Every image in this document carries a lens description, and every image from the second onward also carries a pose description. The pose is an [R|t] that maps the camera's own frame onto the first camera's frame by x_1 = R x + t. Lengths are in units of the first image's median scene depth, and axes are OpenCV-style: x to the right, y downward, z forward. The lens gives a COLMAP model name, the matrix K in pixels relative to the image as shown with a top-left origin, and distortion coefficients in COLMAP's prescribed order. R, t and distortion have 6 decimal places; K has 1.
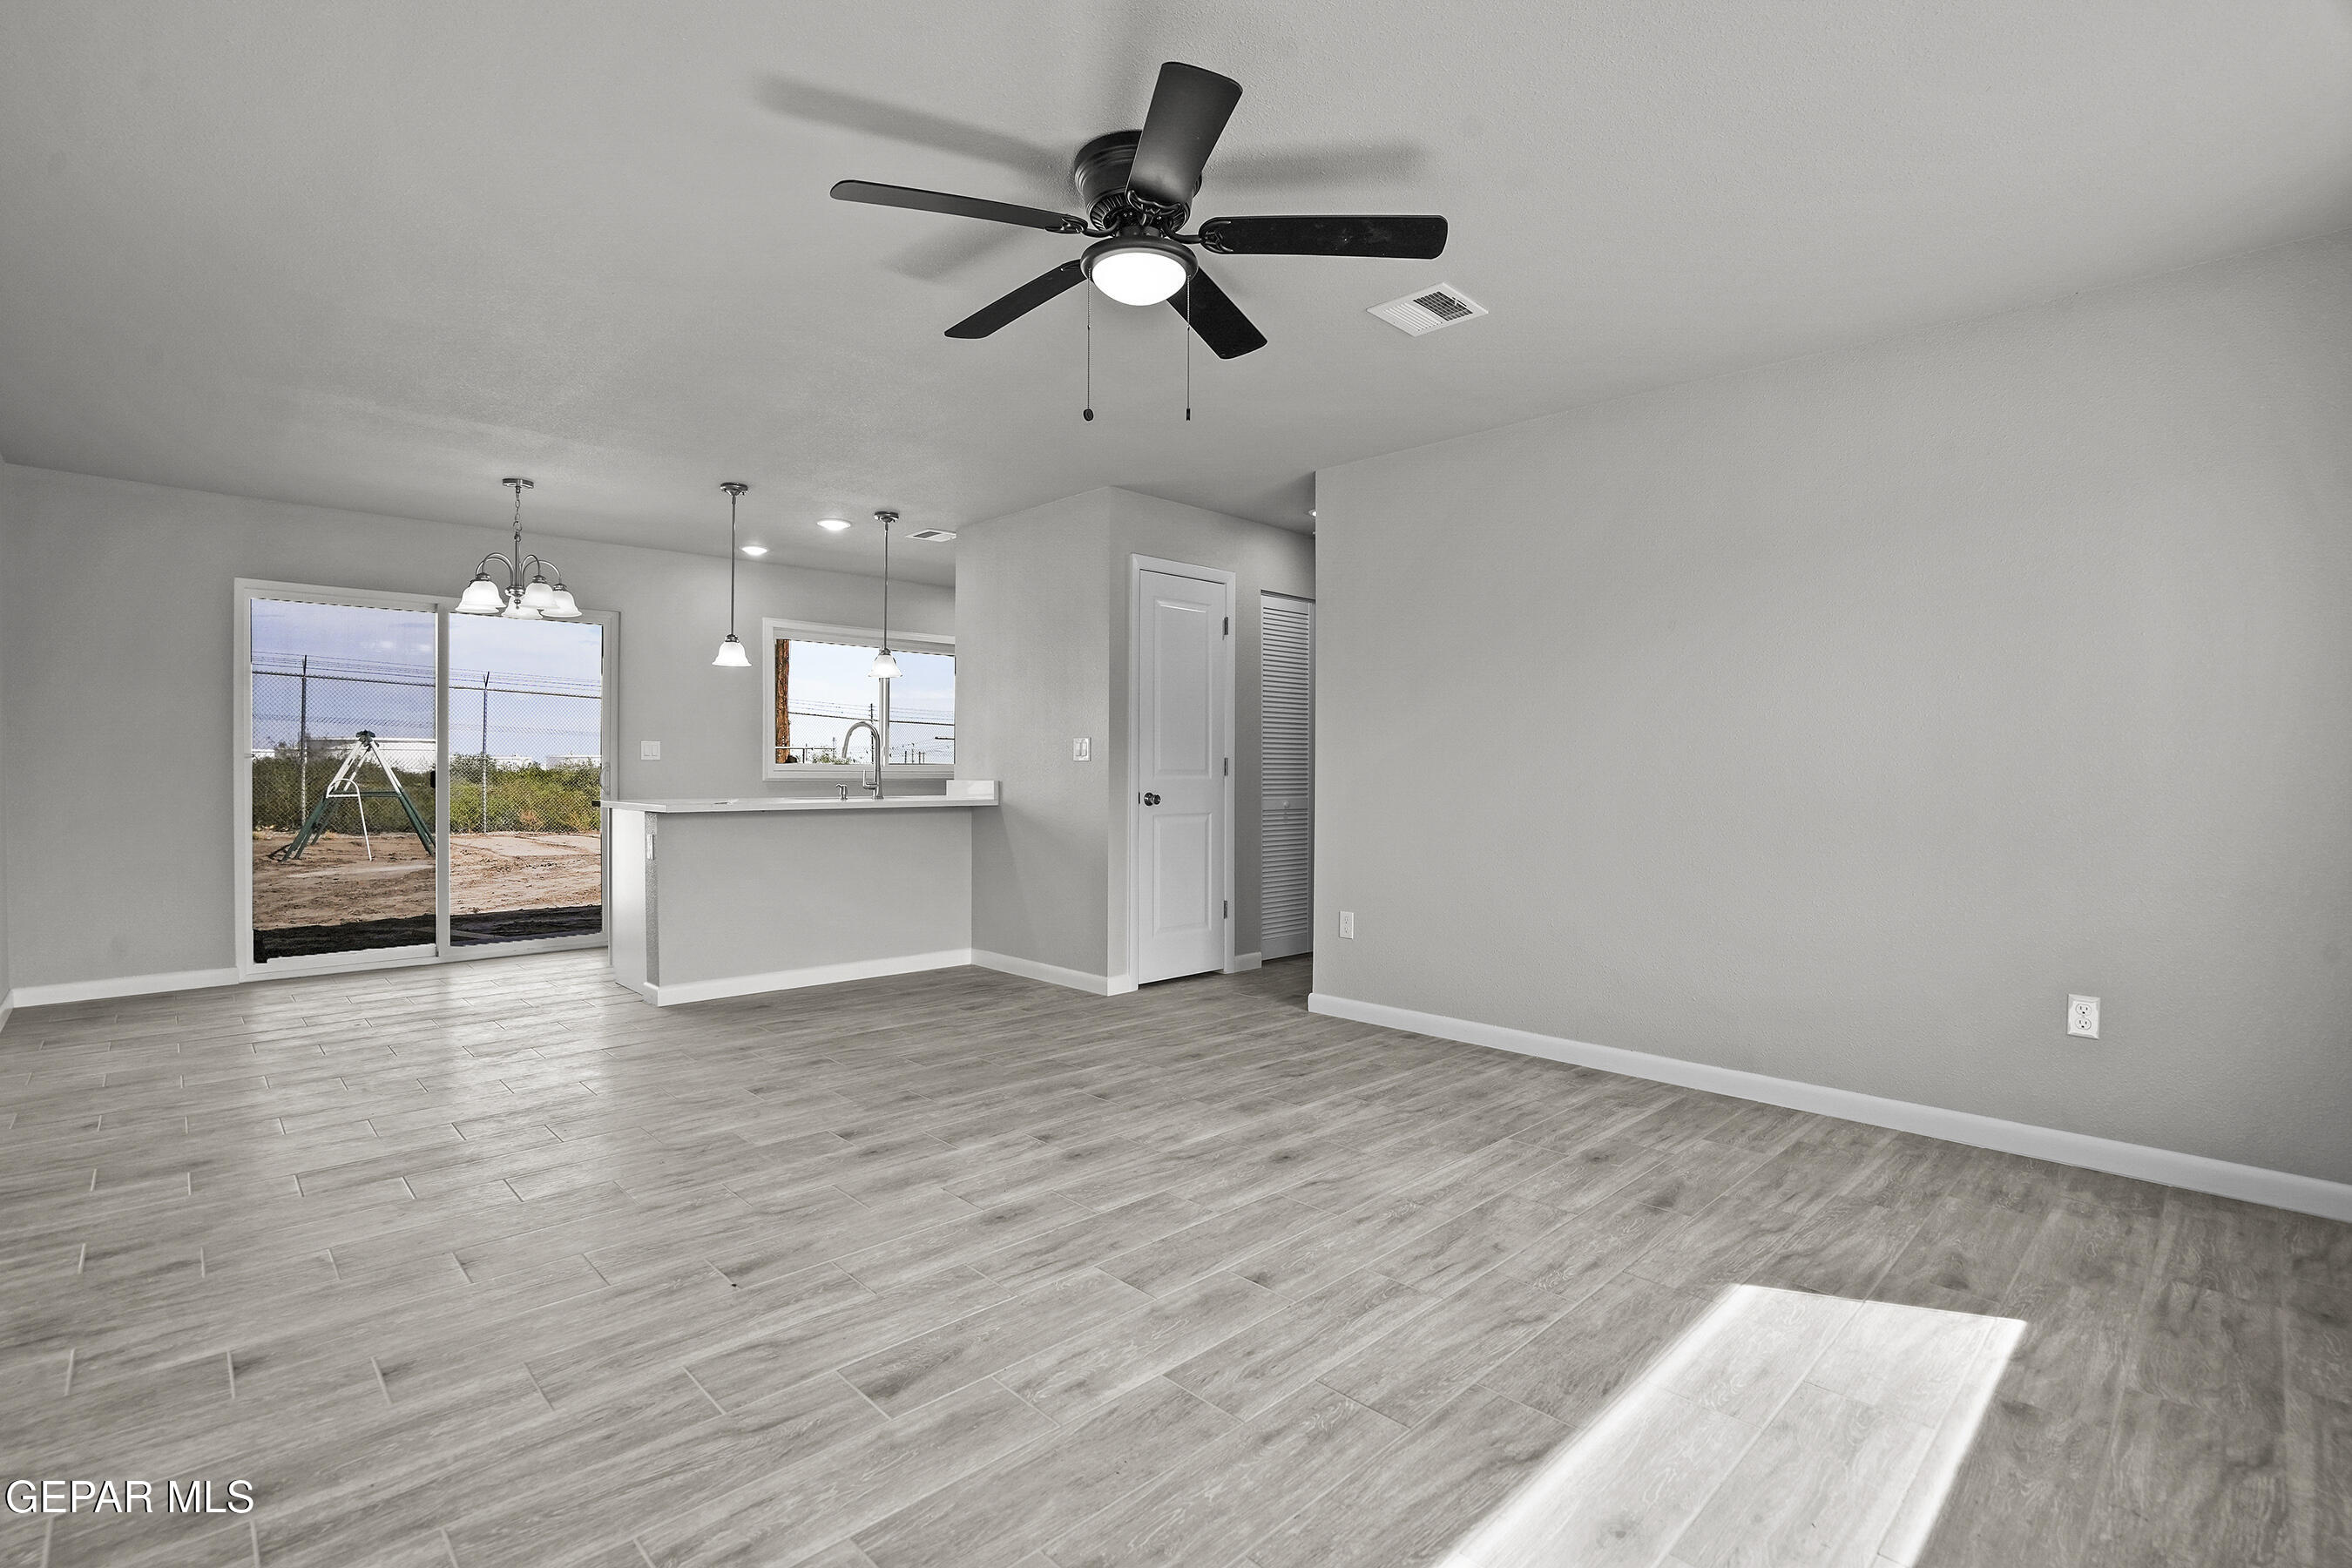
lens RADIAL K [[1095.1, 0, 1158.5], [0, 1095.1, 782.1], [0, 0, 1]] dist [-0.039181, 0.011875]
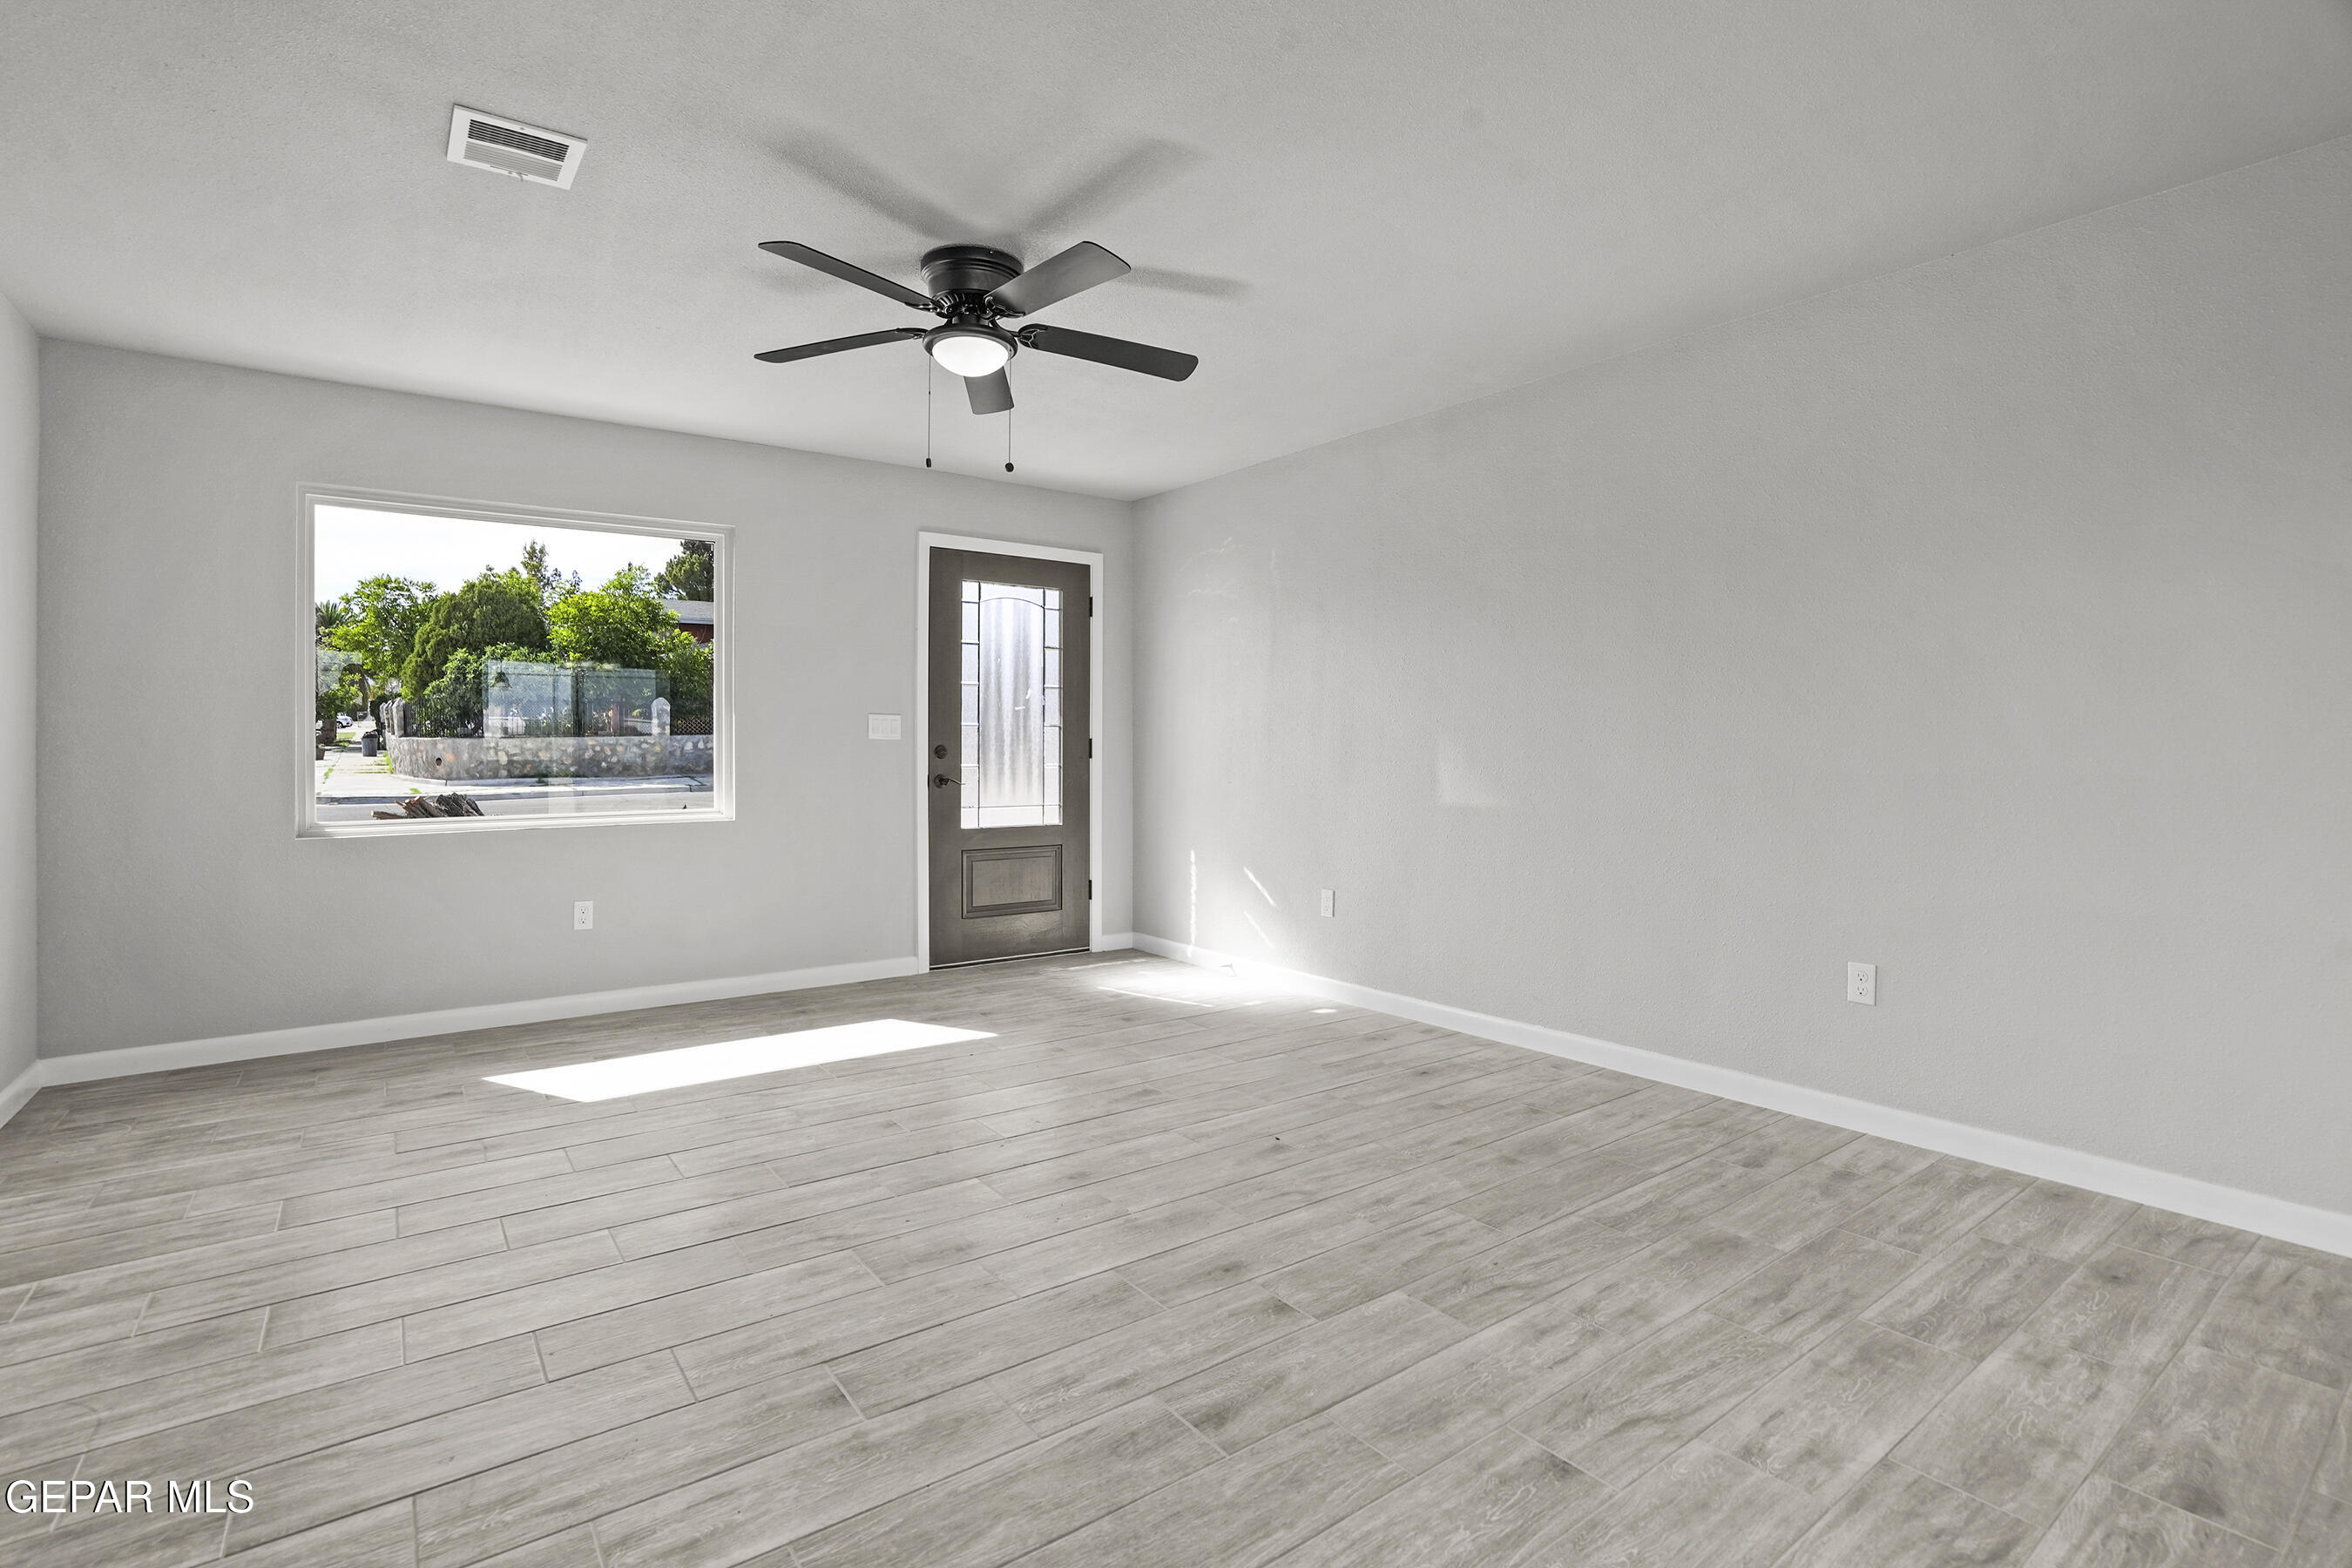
lens RADIAL K [[1095.1, 0, 1170.2], [0, 1095.1, 763.6], [0, 0, 1]] dist [-0.039181, 0.011875]
pose [[-0.992509, -0.006035, 0.122021, -0.193895], [-0.002928, 0.999667, 0.025625, -0.013944], [-0.122135, 0.025076, -0.992197, 1.075249]]
